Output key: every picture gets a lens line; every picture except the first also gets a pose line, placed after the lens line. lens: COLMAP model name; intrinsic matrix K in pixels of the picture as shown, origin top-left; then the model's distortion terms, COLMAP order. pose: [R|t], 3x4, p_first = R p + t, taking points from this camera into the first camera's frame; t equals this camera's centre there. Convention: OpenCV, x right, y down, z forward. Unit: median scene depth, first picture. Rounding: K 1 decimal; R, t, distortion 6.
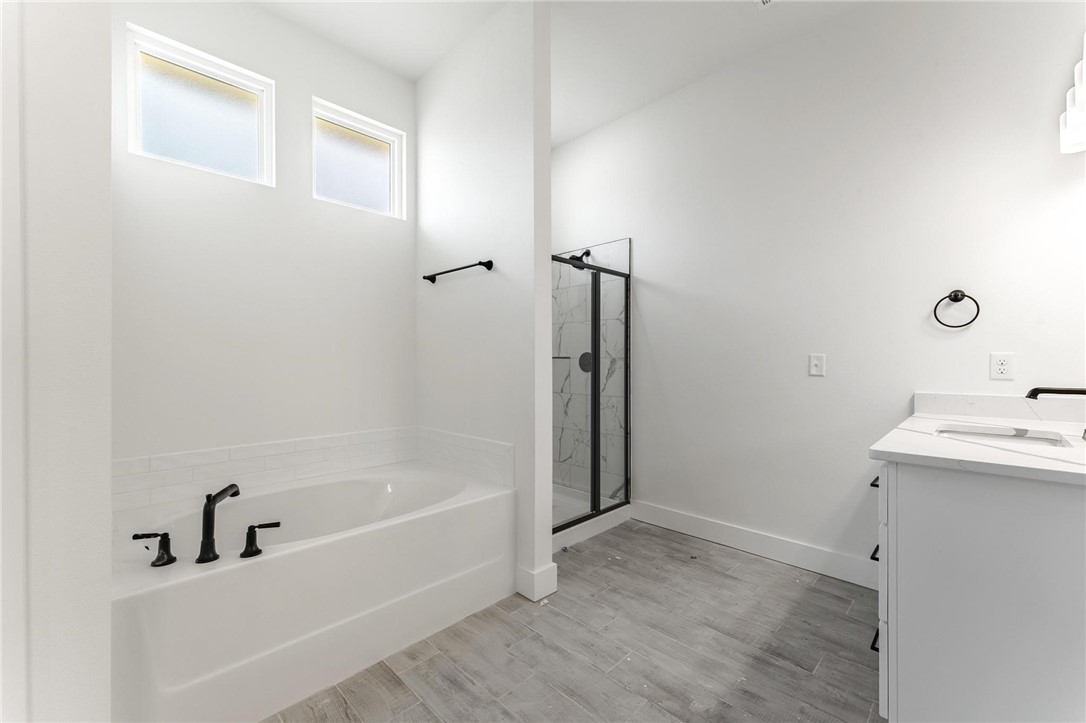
lens RADIAL K [[434.4, 0, 544.6], [0, 434.4, 360.2], [0, 0, 1]] dist [0.002042, 0.000004]
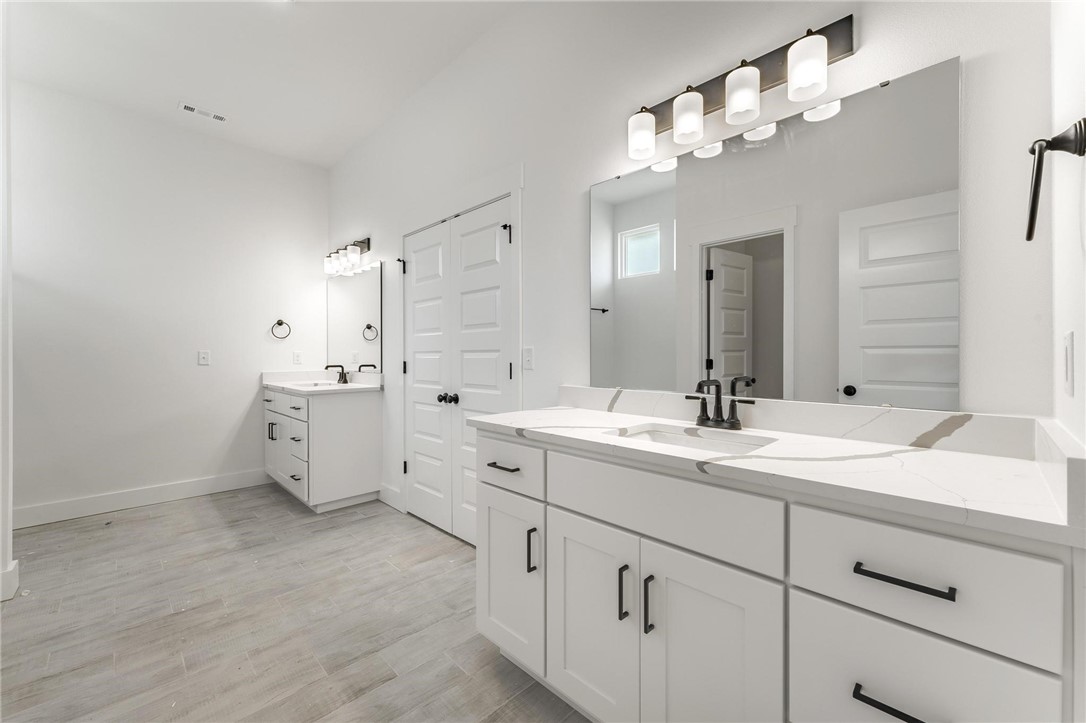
lens RADIAL K [[434.4, 0, 544.6], [0, 434.4, 360.2], [0, 0, 1]] dist [0.002042, 0.000004]
pose [[0.001120, -0.007660, 0.999970, -1.053735], [-0.002638, 0.999967, 0.007662, 0.006493], [-0.999996, -0.002646, 0.001100, -0.215102]]
